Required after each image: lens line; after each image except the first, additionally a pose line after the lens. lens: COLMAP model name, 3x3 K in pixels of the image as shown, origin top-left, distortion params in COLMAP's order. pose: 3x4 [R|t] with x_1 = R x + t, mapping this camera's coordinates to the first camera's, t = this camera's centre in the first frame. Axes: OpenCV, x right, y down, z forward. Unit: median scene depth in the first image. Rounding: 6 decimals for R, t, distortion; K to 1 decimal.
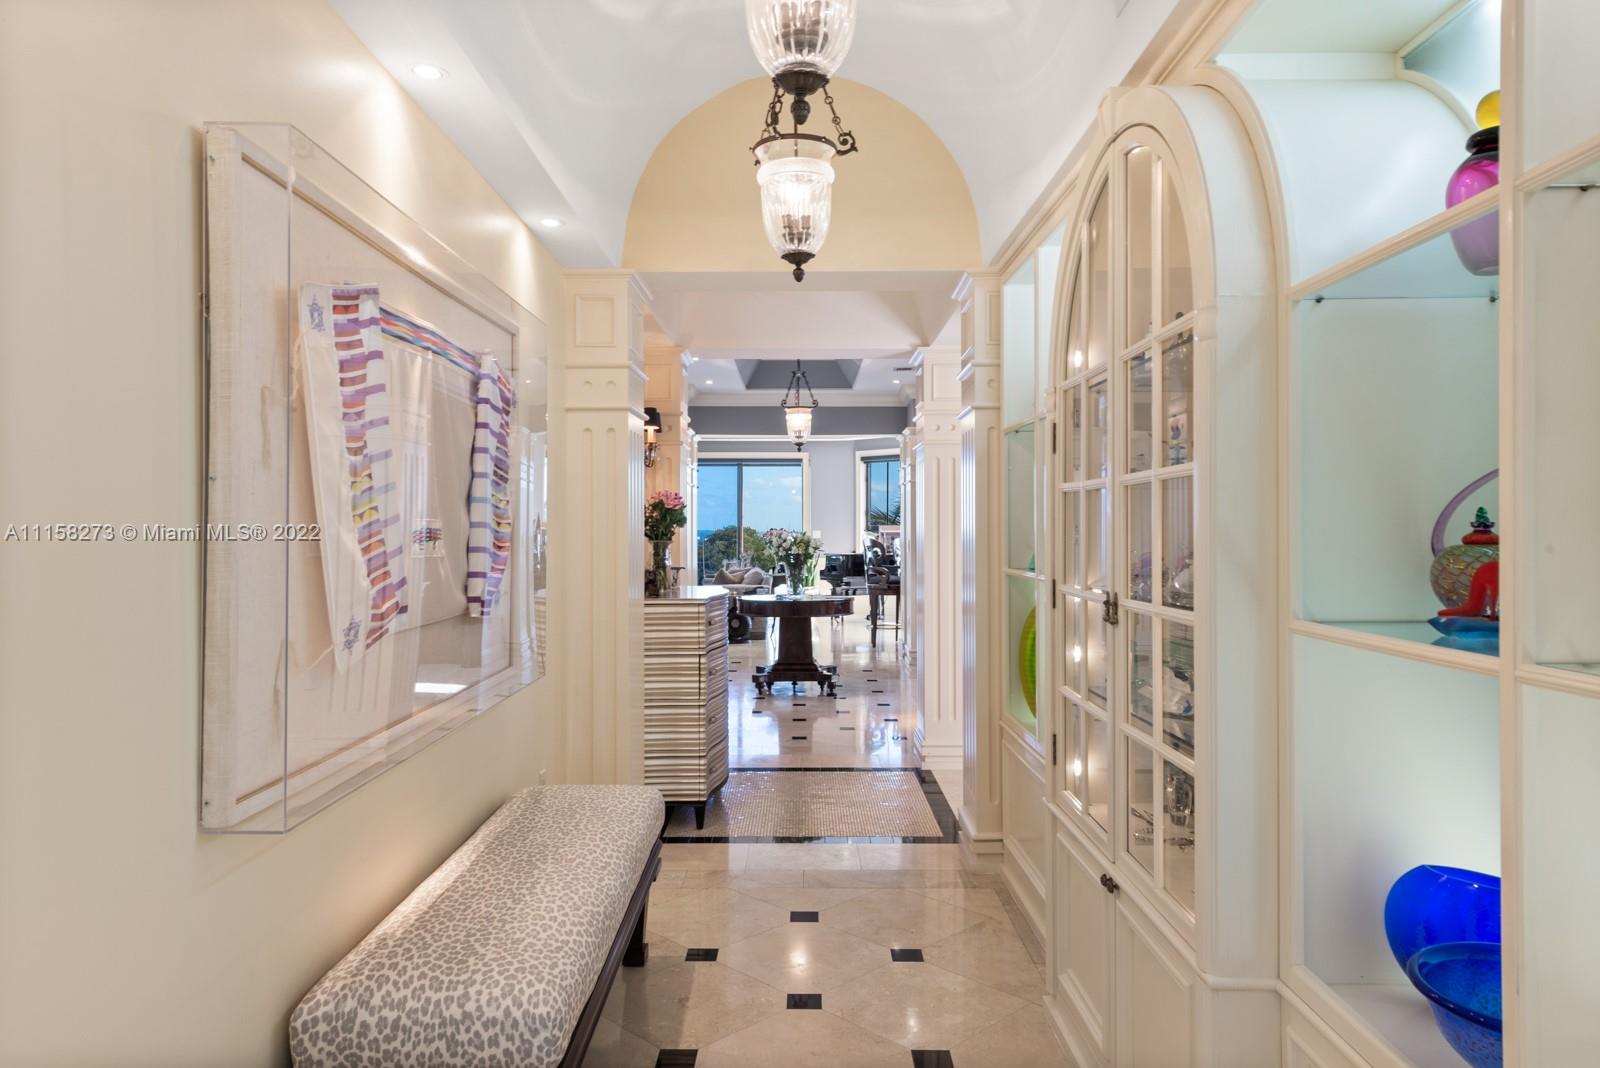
lens RADIAL K [[1098.8, 0, 799.9], [0, 1098.8, 533.3], [0, 0, 1]] dist [-0.000148, 0.000001]
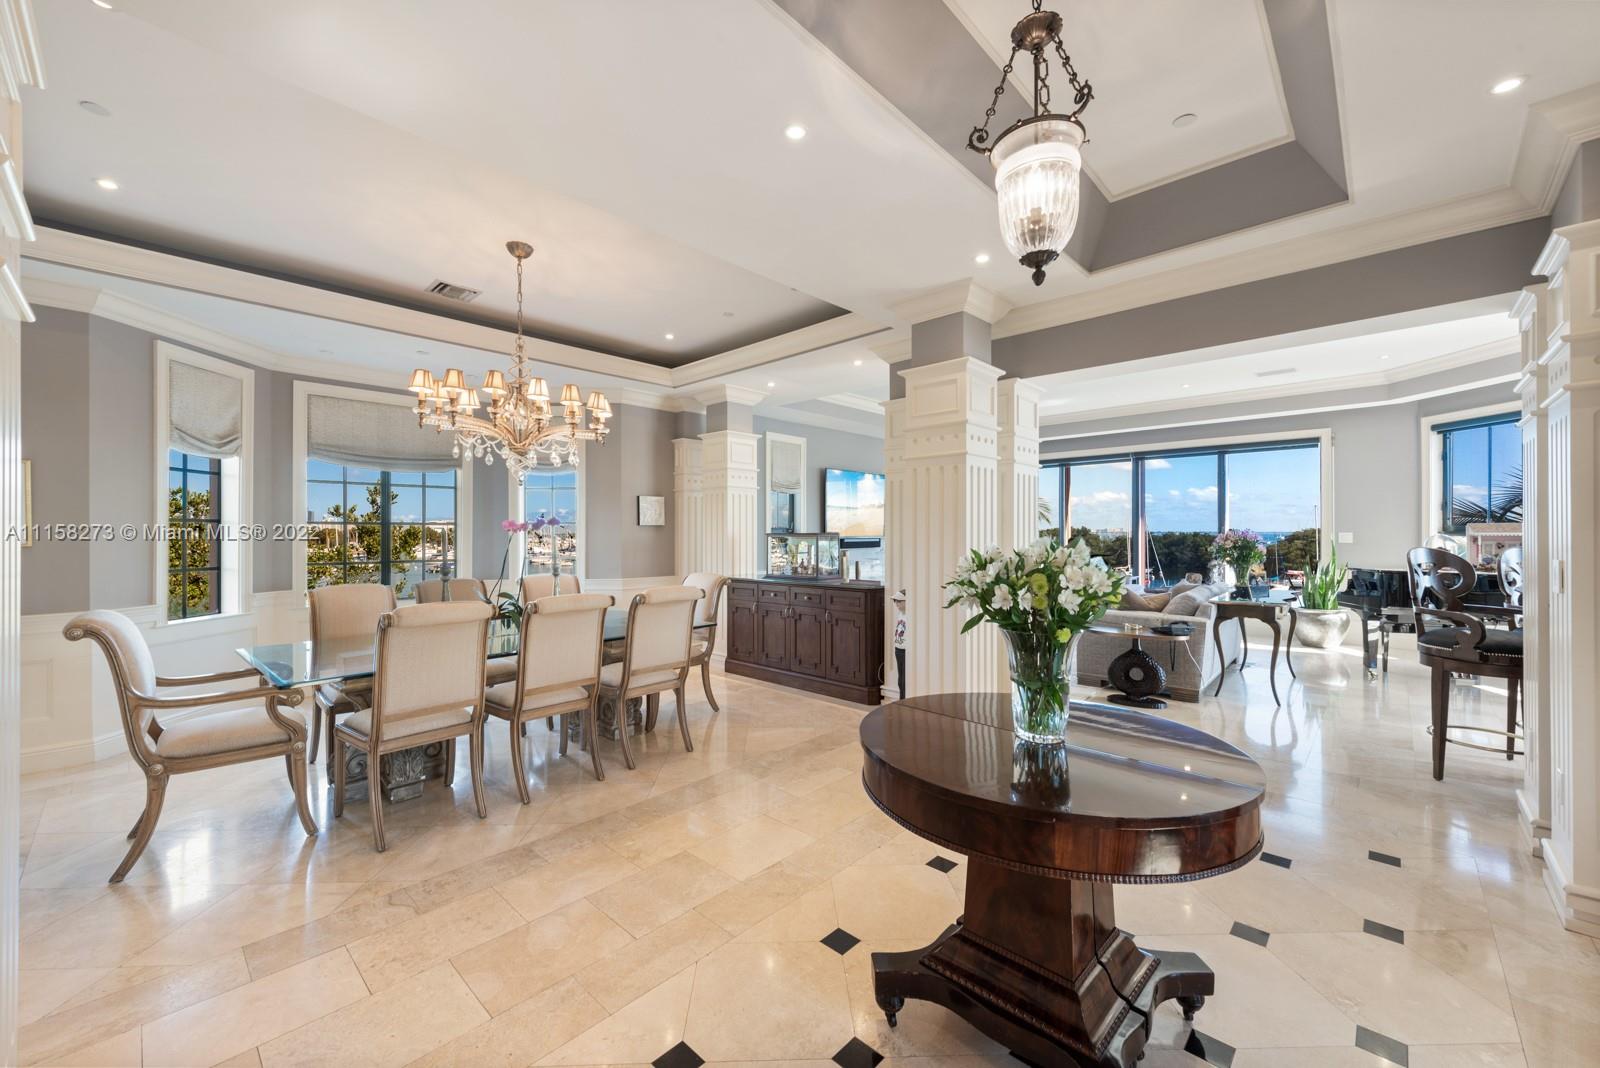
lens RADIAL K [[627.7, 0, 791.9], [0, 627.7, 532.6], [0, 0, 1]] dist [0.010117, -0.001267]
pose [[0.724006, 0.000126, -0.689794, 0.044748], [-0.001229, 0.999999, -0.001107, -0.001774], [0.689793, 0.001649, 0.724005, 0.500499]]
